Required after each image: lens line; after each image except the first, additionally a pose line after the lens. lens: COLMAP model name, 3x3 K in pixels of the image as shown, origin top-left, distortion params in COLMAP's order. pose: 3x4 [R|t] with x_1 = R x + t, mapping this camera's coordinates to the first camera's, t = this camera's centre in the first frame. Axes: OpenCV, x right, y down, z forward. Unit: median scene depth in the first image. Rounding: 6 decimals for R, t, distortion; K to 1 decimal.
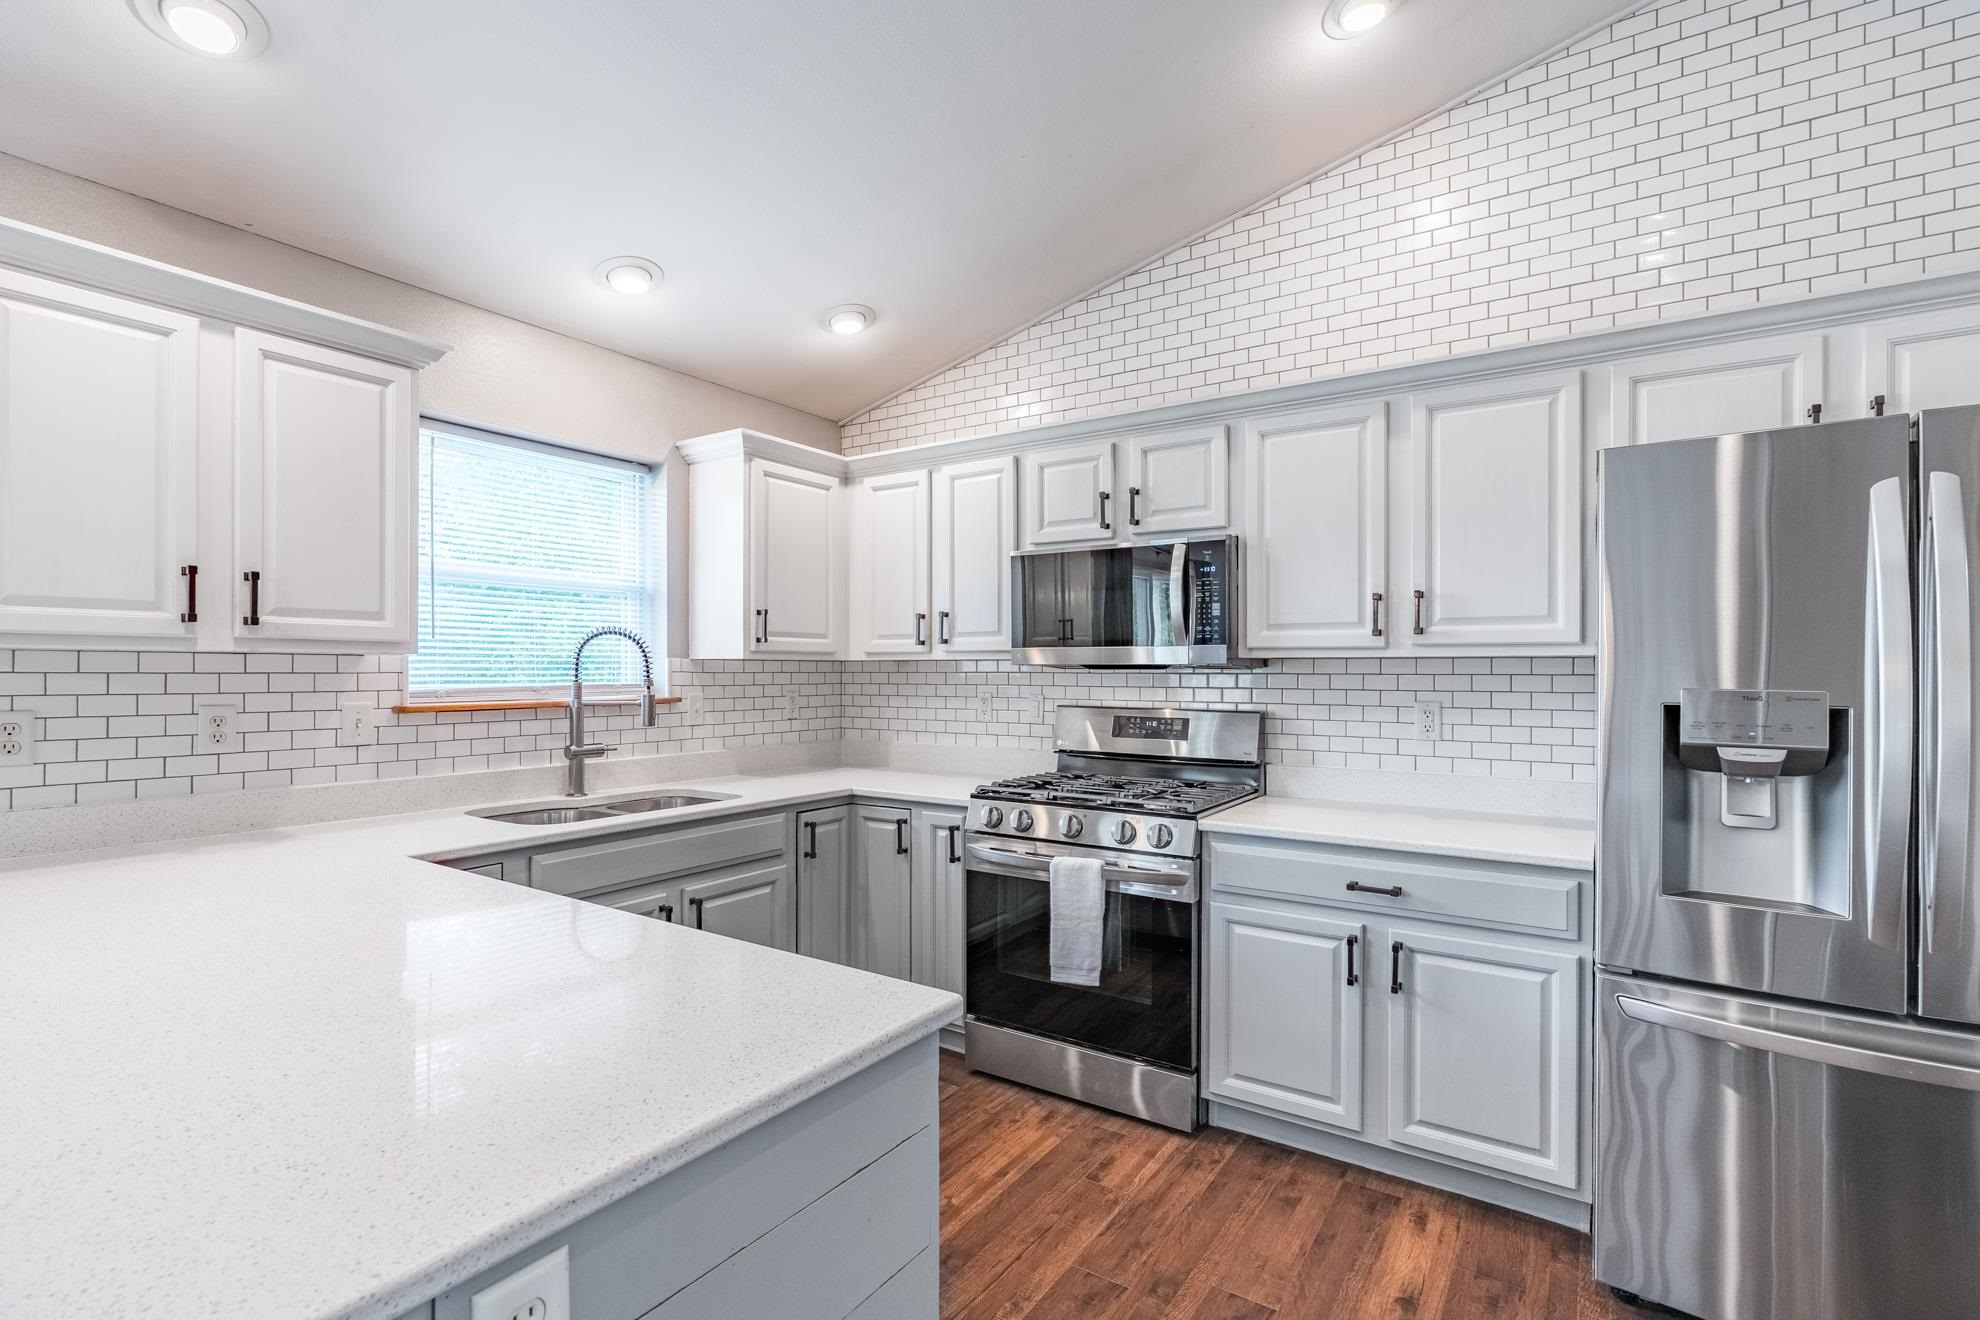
lens RADIAL K [[916.0, 0, 977.2], [0, 916.0, 661.2], [0, 0, 1]] dist [-0.008511, 0.002337]
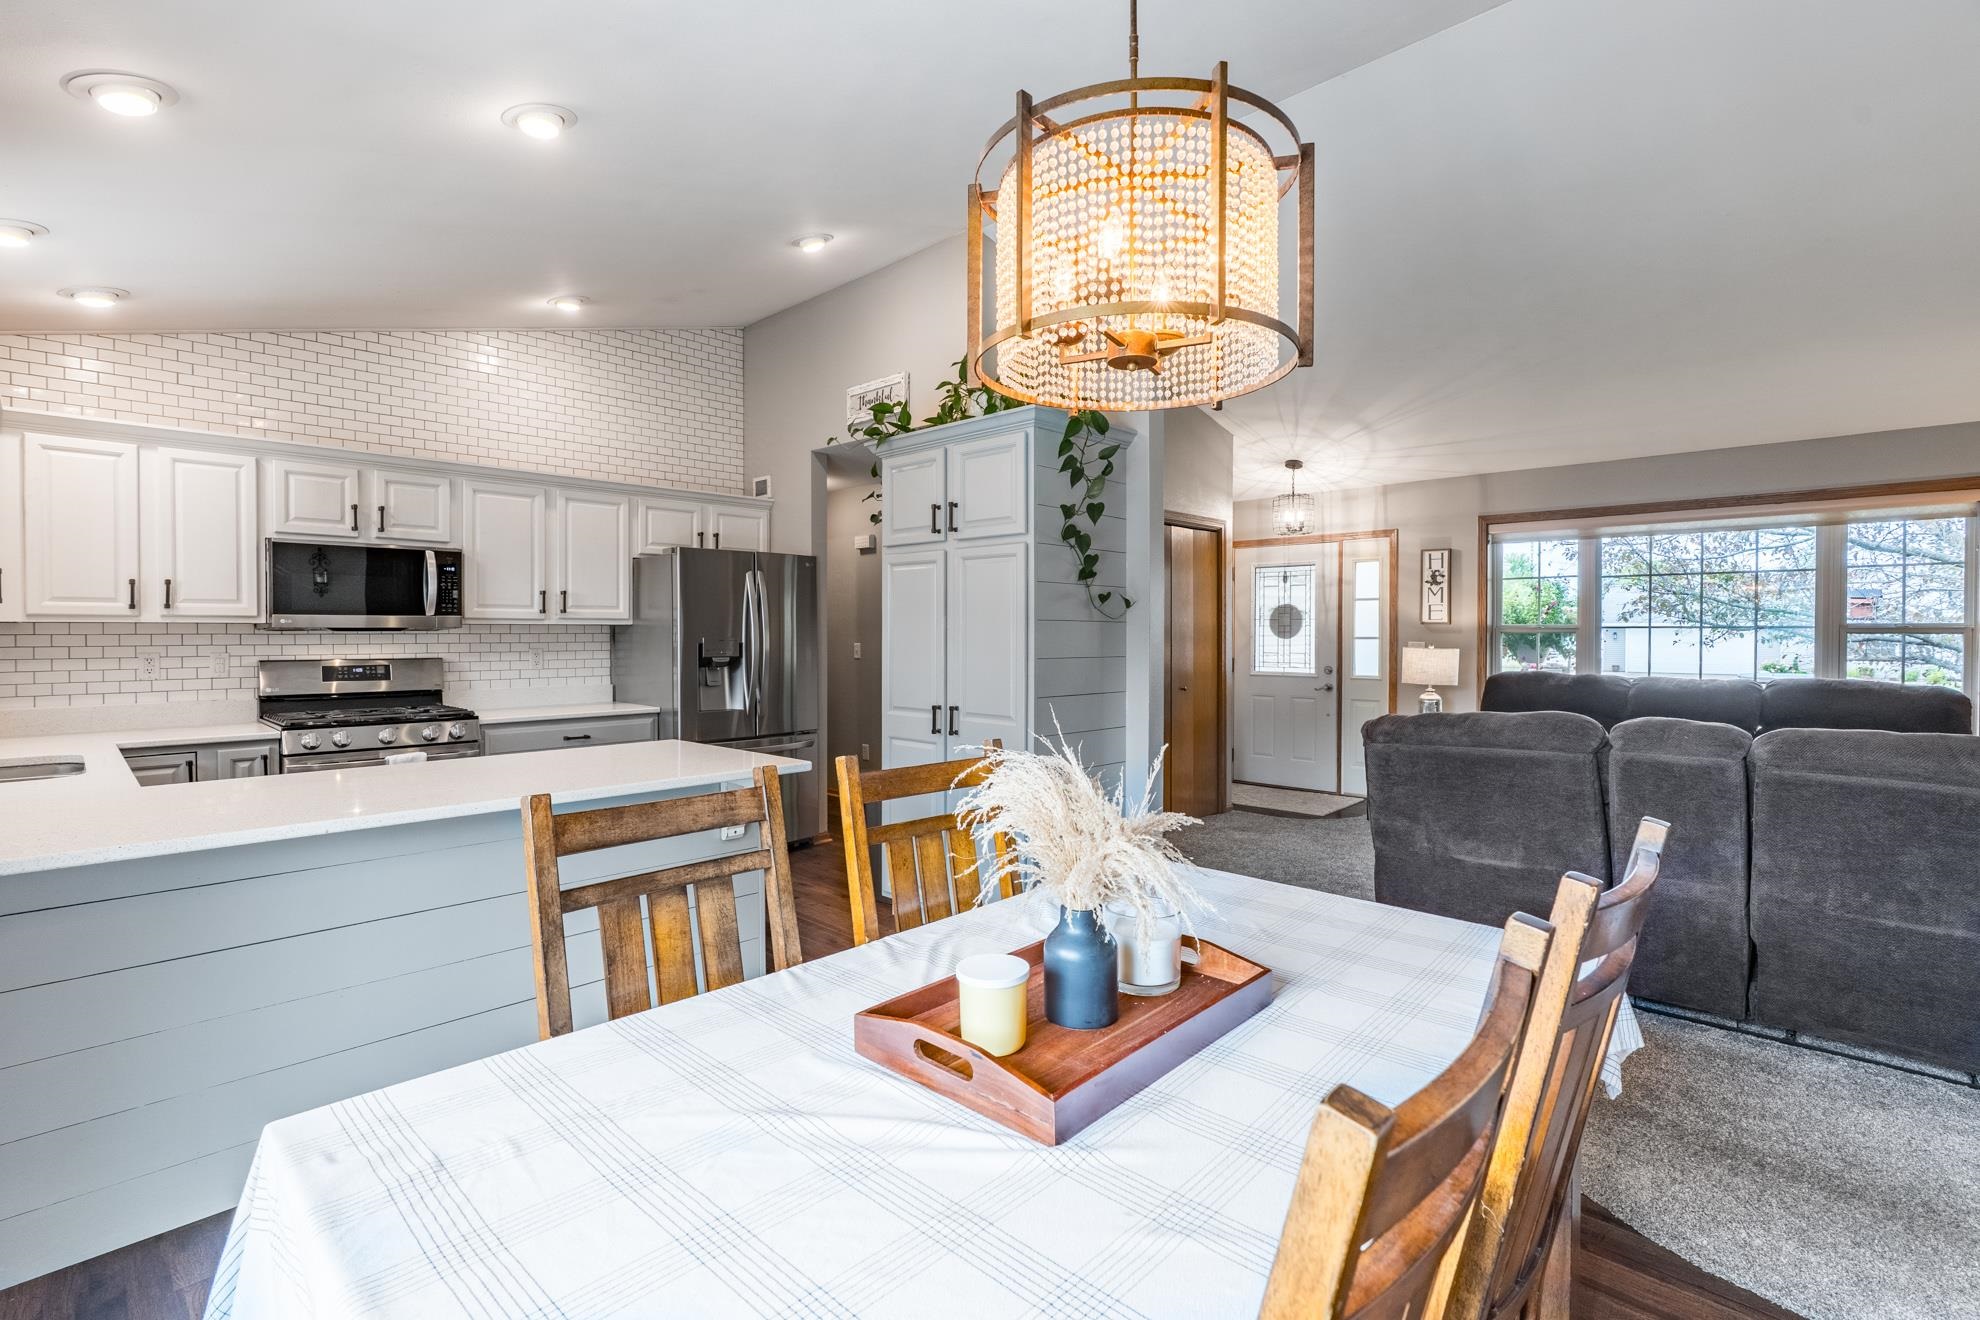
lens RADIAL K [[916.0, 0, 1001.5], [0, 916.0, 643.0], [0, 0, 1]] dist [-0.008511, 0.002337]
pose [[0.154200, -0.015378, 0.987920, -1.115337], [-0.008857, 0.999817, 0.016946, -0.005741], [-0.988000, -0.011363, 0.154035, -0.198119]]
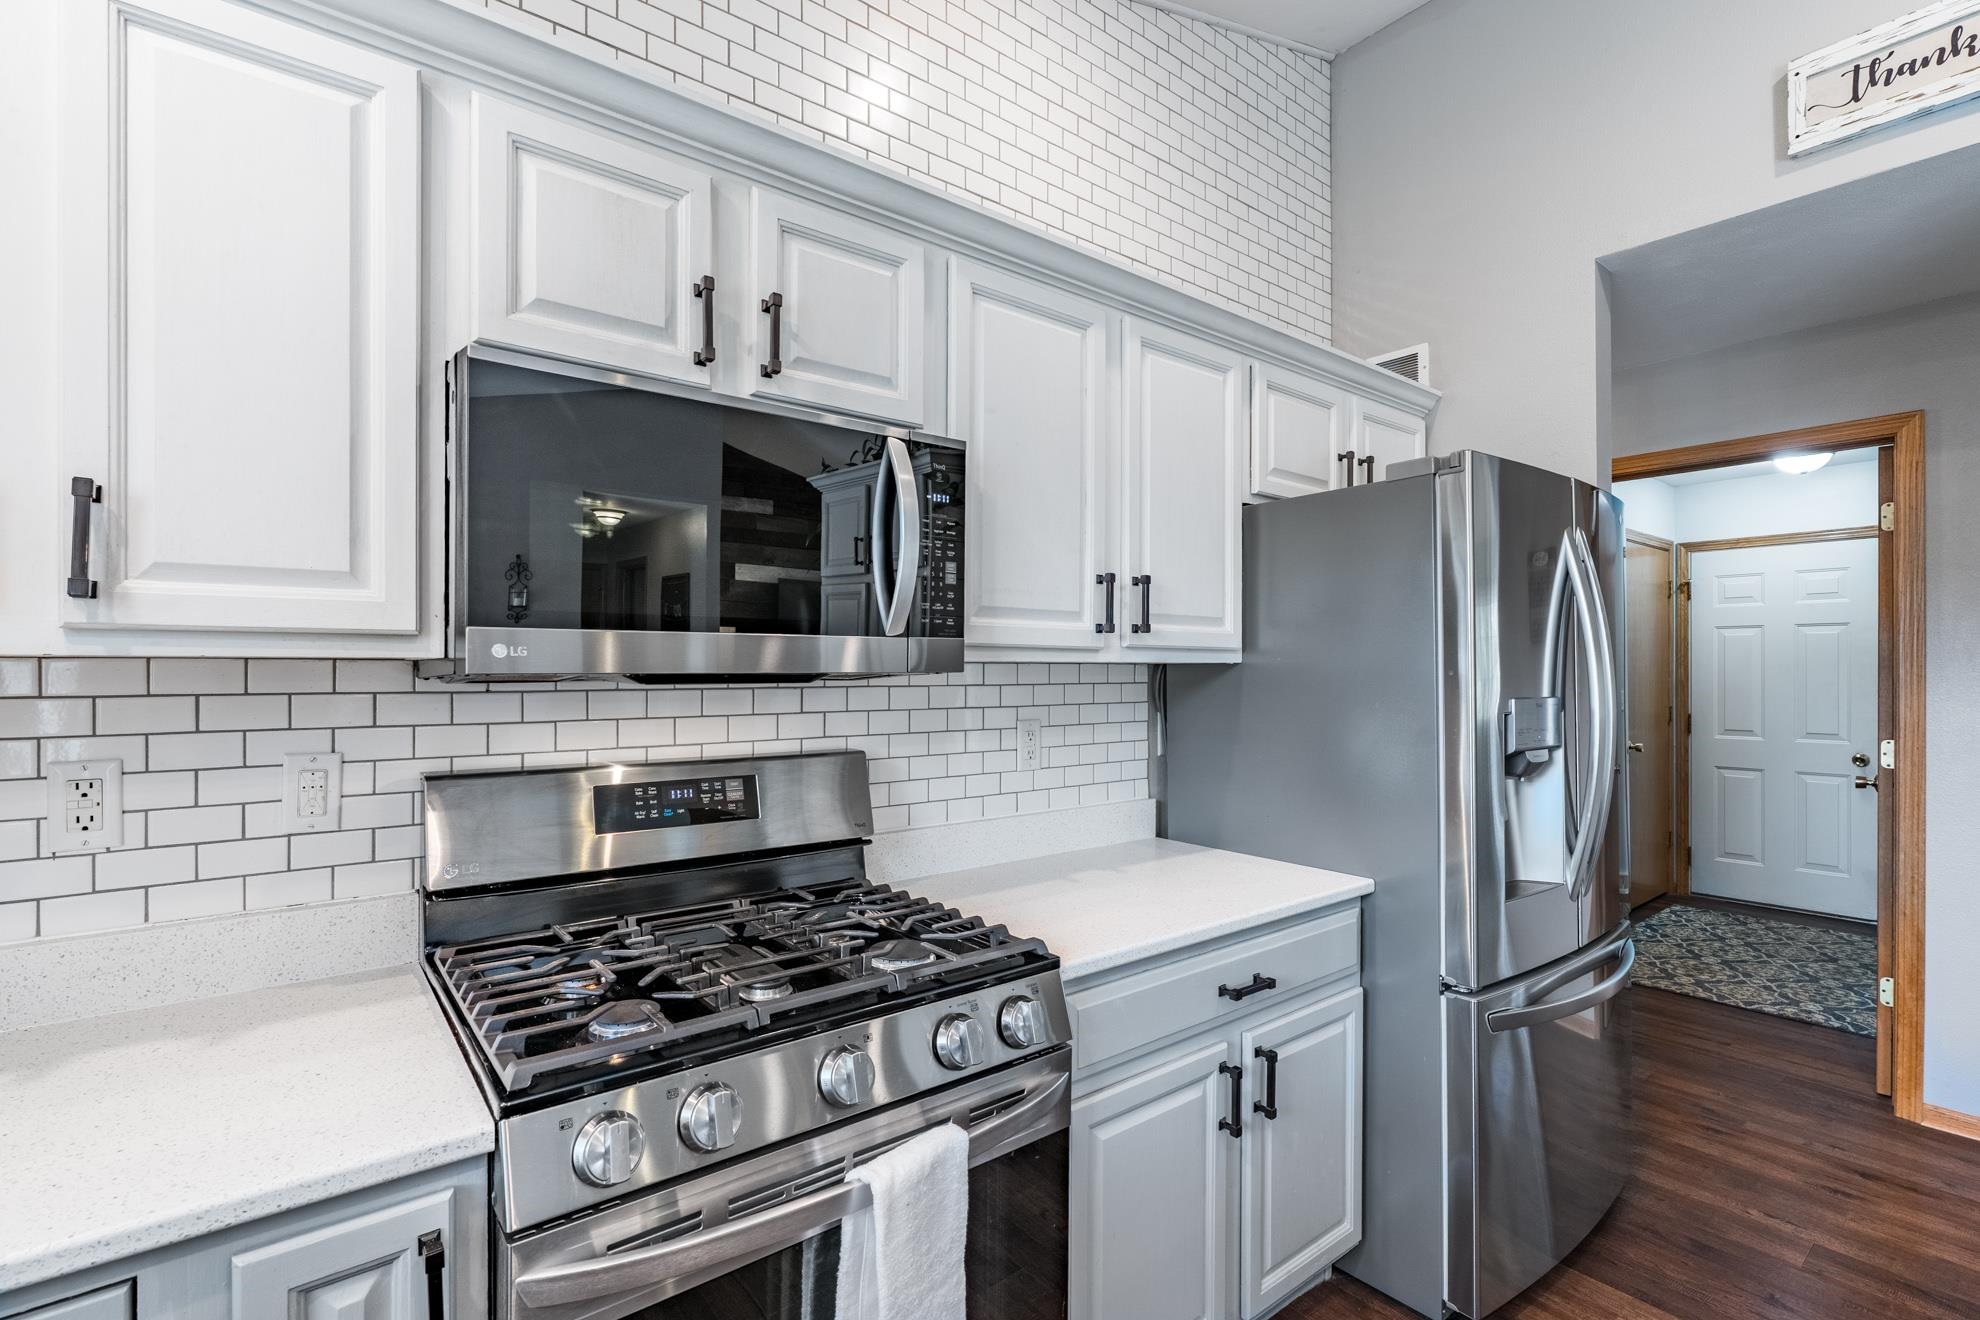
lens RADIAL K [[916.0, 0, 975.5], [0, 916.0, 669.0], [0, 0, 1]] dist [-0.008511, 0.002337]
pose [[0.308844, -0.000705, 0.951112, -0.242565], [-0.007240, 0.999969, 0.003092, -0.000930], [-0.951085, -0.007841, 0.308829, 0.758359]]
